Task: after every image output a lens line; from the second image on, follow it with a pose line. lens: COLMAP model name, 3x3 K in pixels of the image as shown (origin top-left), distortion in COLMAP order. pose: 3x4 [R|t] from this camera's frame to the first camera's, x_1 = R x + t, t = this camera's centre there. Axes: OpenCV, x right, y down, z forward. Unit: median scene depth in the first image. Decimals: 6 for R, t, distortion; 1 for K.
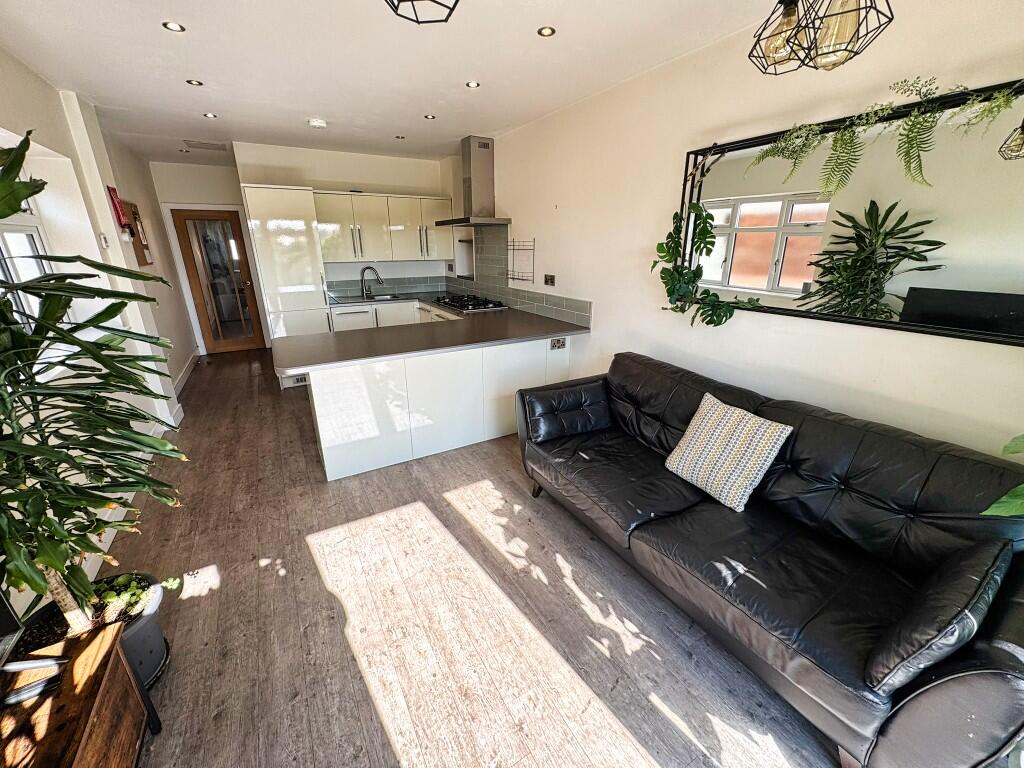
lens RADIAL K [[407.0, 0, 507.6], [0, 407.0, 382.2], [0, 0, 1]] dist [-0.001583, 0.000479]
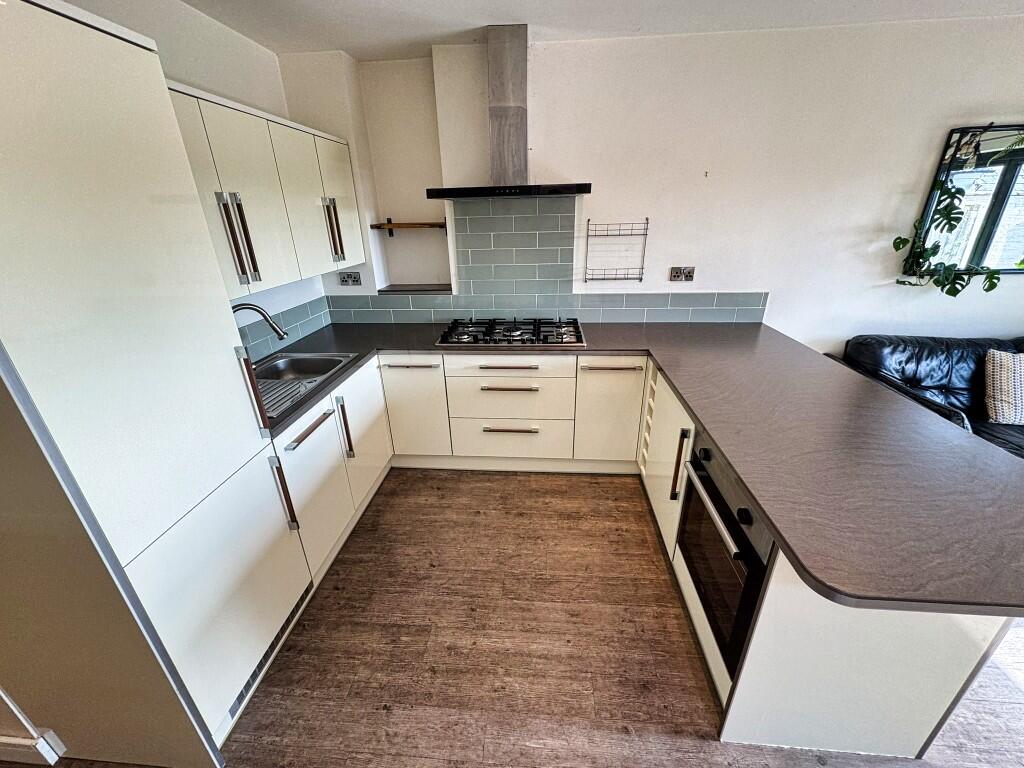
lens RADIAL K [[407.0, 0, 511.4], [0, 407.0, 384.8], [0, 0, 1]] dist [-0.001583, 0.000479]
pose [[0.571355, -0.336800, 0.748411, -0.801234], [0.284888, 0.936602, 0.204000, -0.342433], [-0.769671, 0.096657, 0.631082, 0.890986]]
